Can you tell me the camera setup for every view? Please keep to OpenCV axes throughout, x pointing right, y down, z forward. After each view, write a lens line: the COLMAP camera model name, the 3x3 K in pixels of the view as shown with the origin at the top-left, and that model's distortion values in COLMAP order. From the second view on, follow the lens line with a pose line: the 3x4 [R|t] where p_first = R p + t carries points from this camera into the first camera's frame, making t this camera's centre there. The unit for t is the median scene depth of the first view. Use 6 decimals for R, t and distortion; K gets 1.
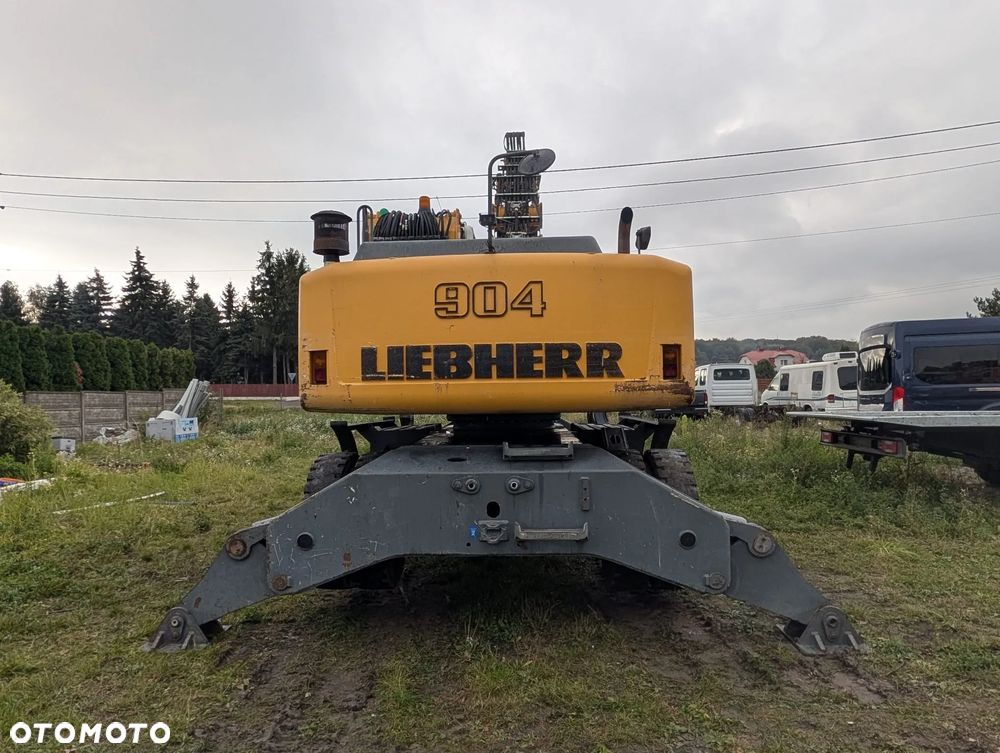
lens RADIAL K [[649.3, 0, 490.6], [0, 649.3, 372.5], [0, 0, 1]] dist [0.007545, -0.003488]
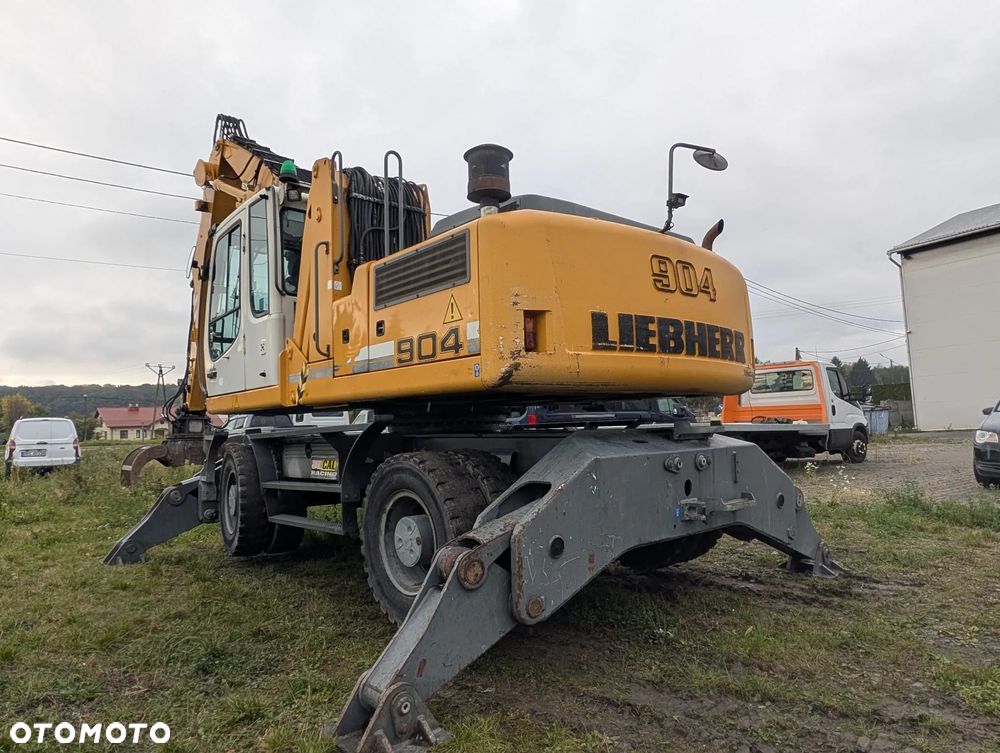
lens RADIAL K [[649.3, 0, 504.2], [0, 649.3, 374.0], [0, 0, 1]] dist [0.007545, -0.003488]
pose [[0.711477, 0.052607, 0.700737, -0.903978], [-0.003233, 0.997428, -0.071598, 0.109578], [-0.702702, 0.048675, 0.709818, 0.483447]]
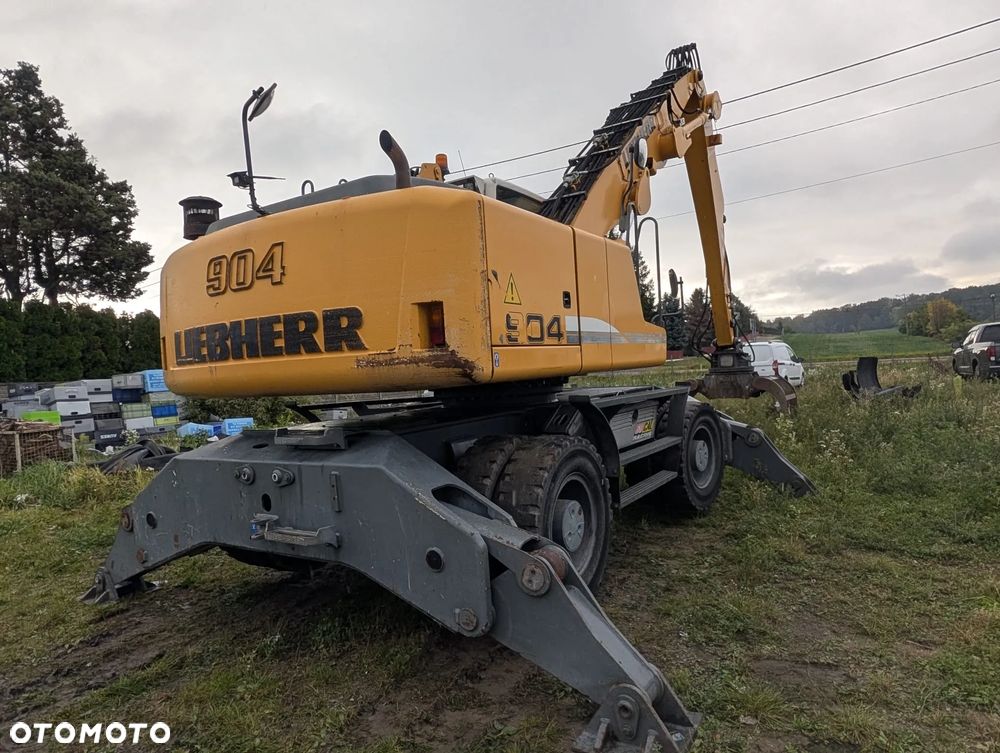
lens RADIAL K [[649.3, 0, 481.2], [0, 649.3, 376.2], [0, 0, 1]] dist [0.007545, -0.003488]
pose [[0.860595, -0.030027, -0.508404, 0.729103], [0.059679, 0.997329, 0.042117, 0.014794], [0.505781, -0.066587, 0.860088, 0.384250]]
